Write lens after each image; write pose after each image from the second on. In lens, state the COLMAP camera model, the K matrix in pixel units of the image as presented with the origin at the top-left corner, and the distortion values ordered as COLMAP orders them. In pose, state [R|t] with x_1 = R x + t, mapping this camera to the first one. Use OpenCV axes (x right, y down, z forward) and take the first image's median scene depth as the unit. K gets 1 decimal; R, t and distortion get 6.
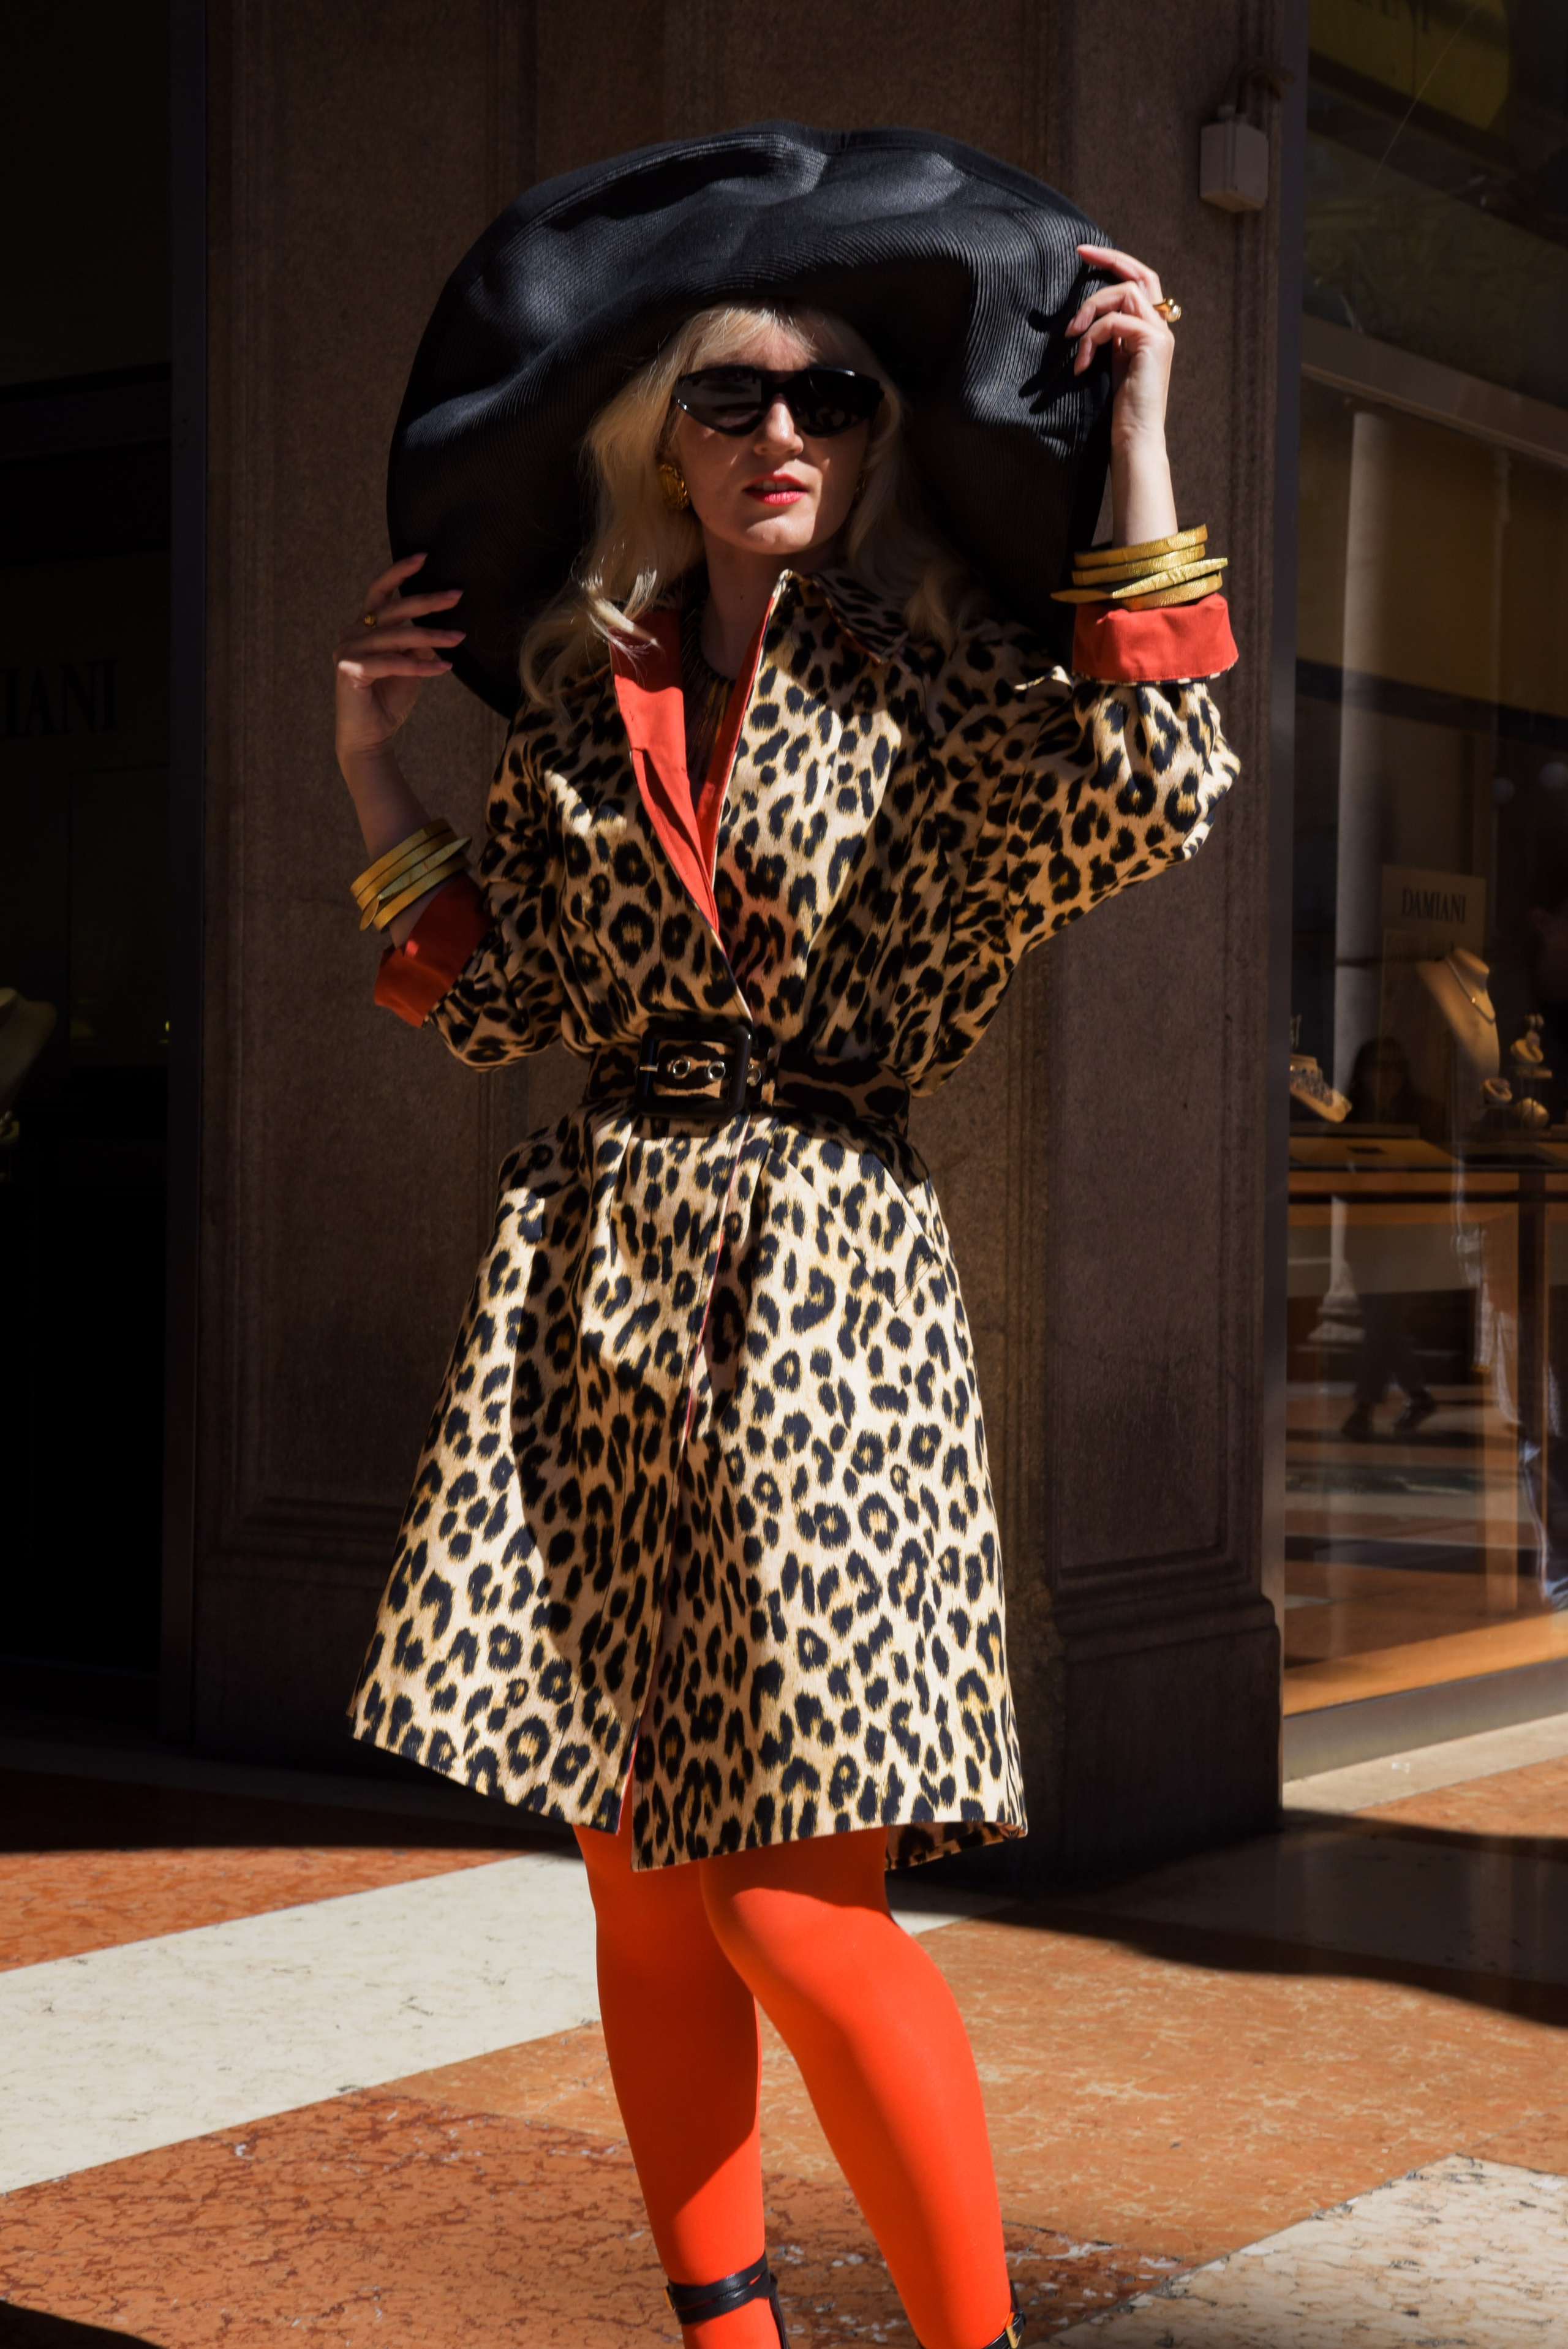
lens RADIAL K [[4201.3, 0, 789.6], [0, 4201.3, 1149.5], [0, 0, 1]] dist [0.328306, 0.000000]
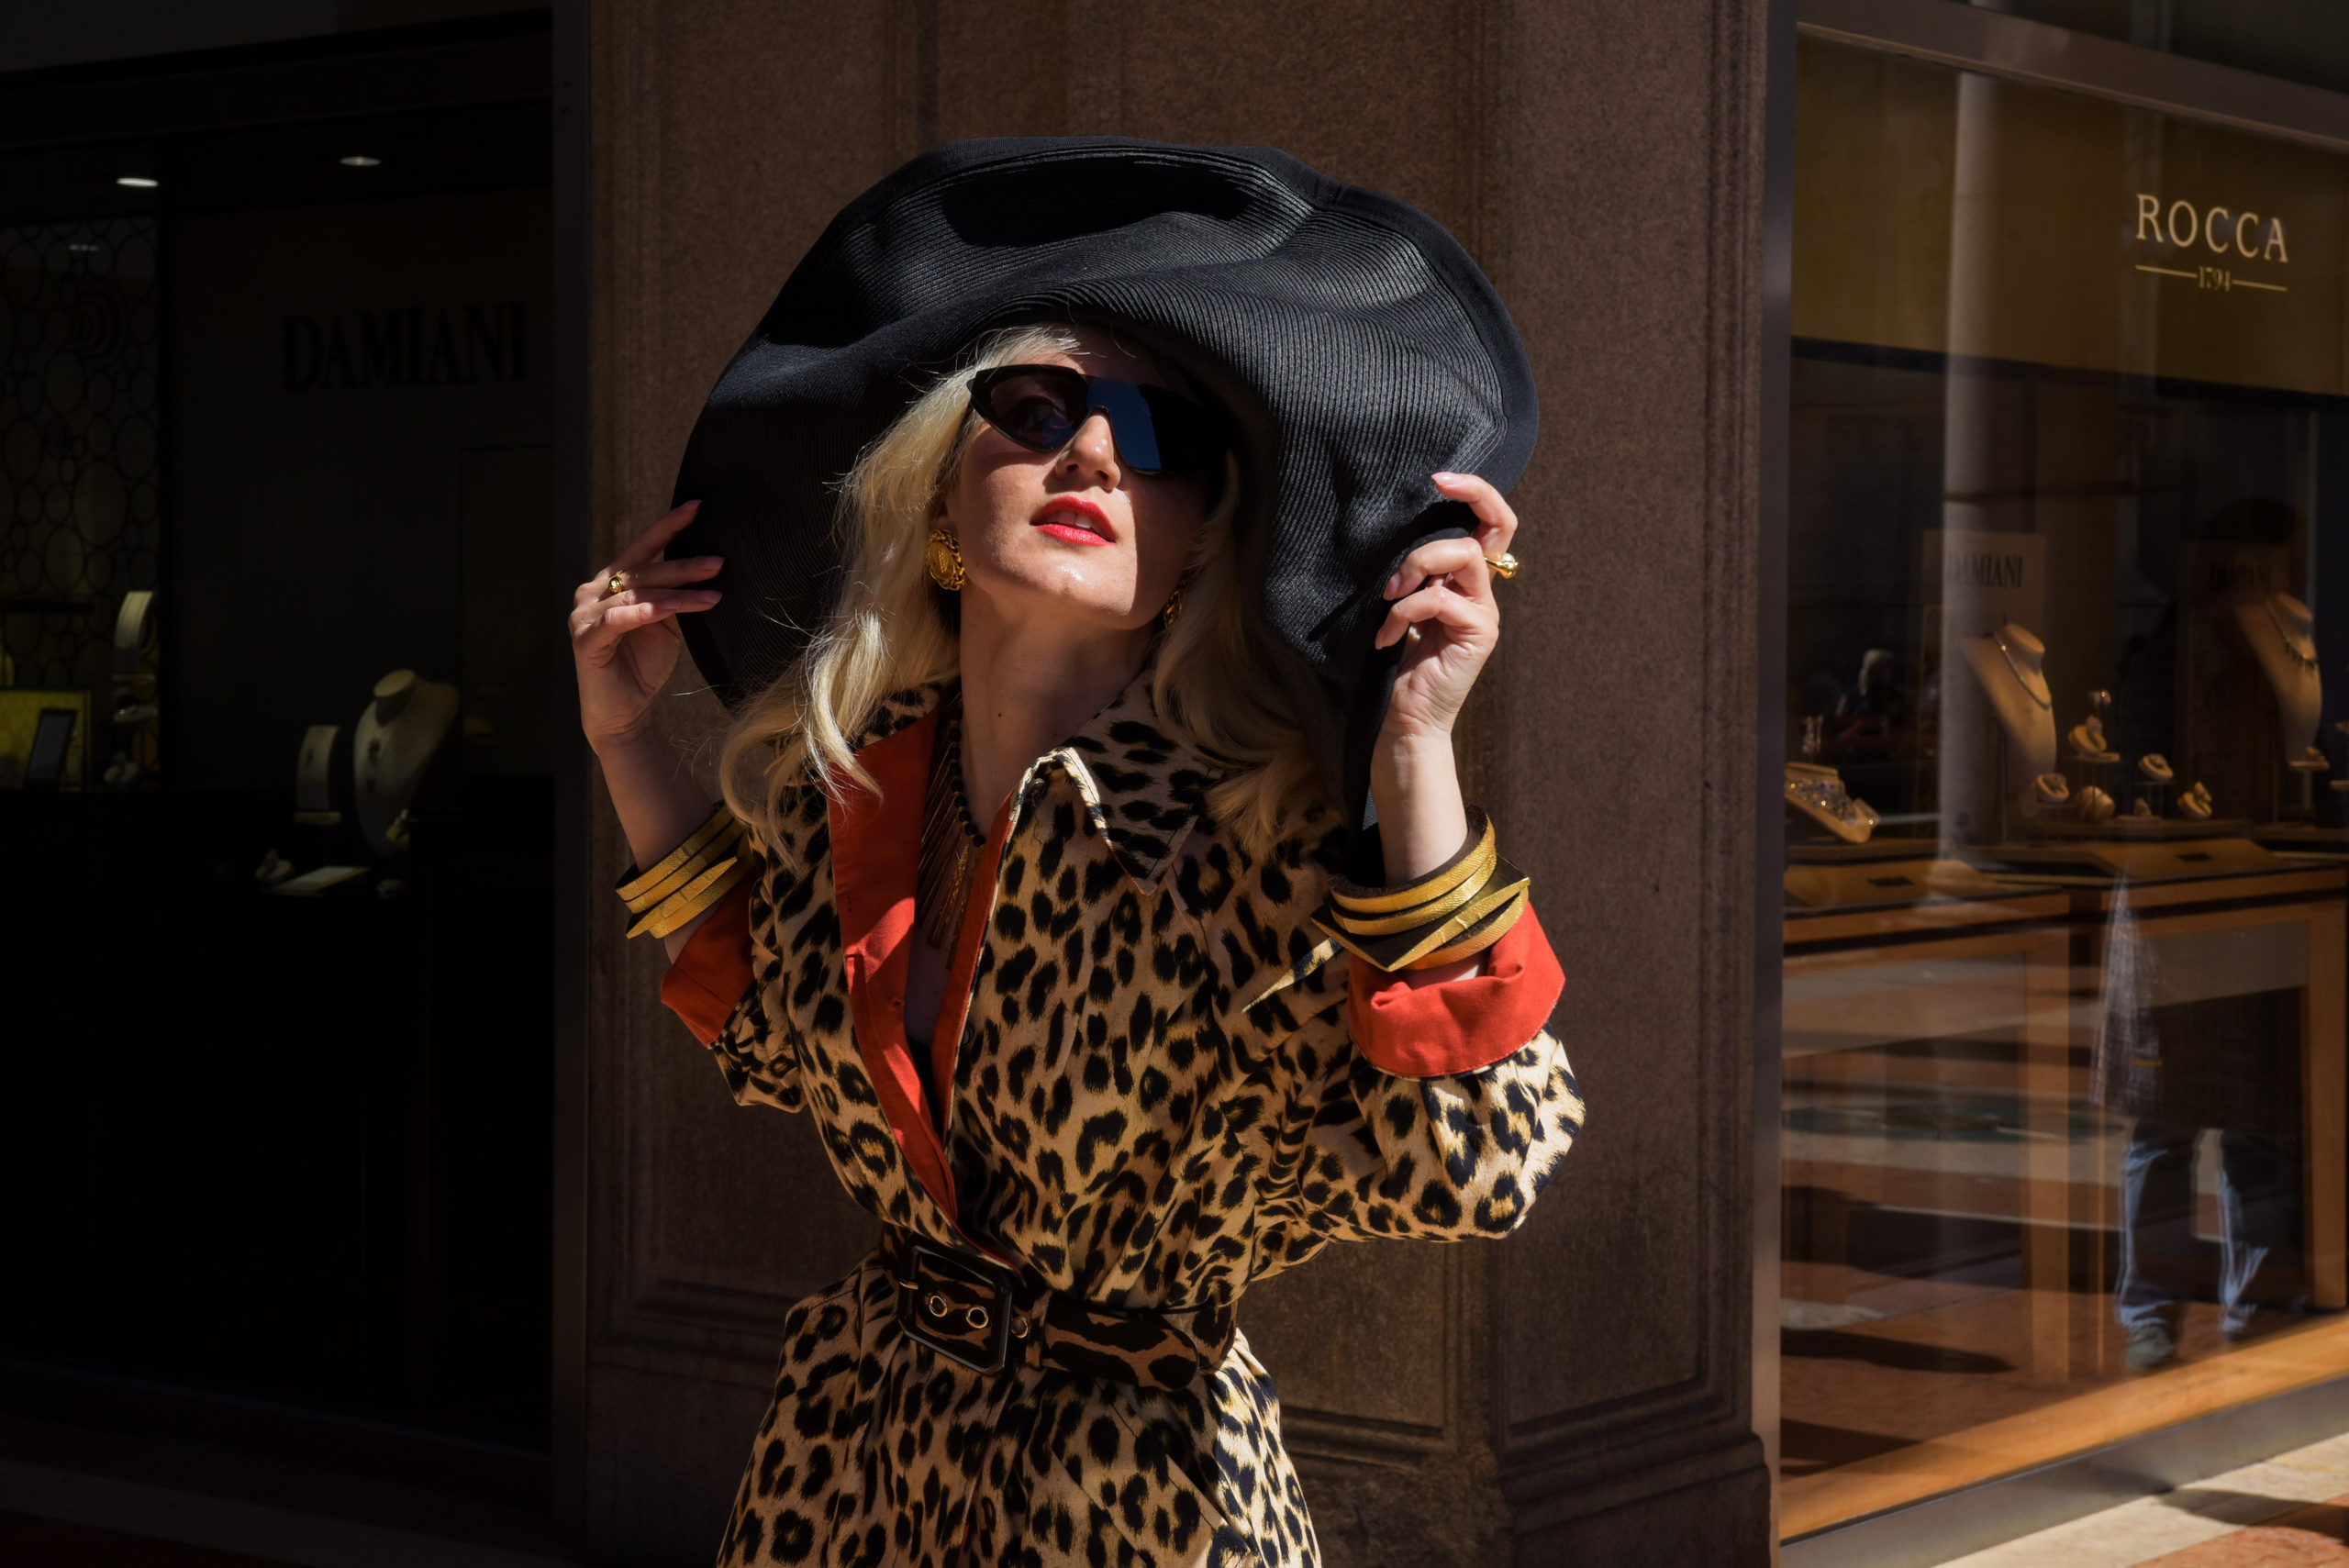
lens RADIAL K [[4201.1, 0, 1159.2], [0, 4201.1, 768.3], [0, 0, 1]] dist [0.328306, 0.000000]
pose [[0.998968, -0.005050, -0.045134, 0.028416], [0.007581, 0.998398, 0.056077, -0.085587], [0.044779, -0.056361, 0.997406, 0.103474]]
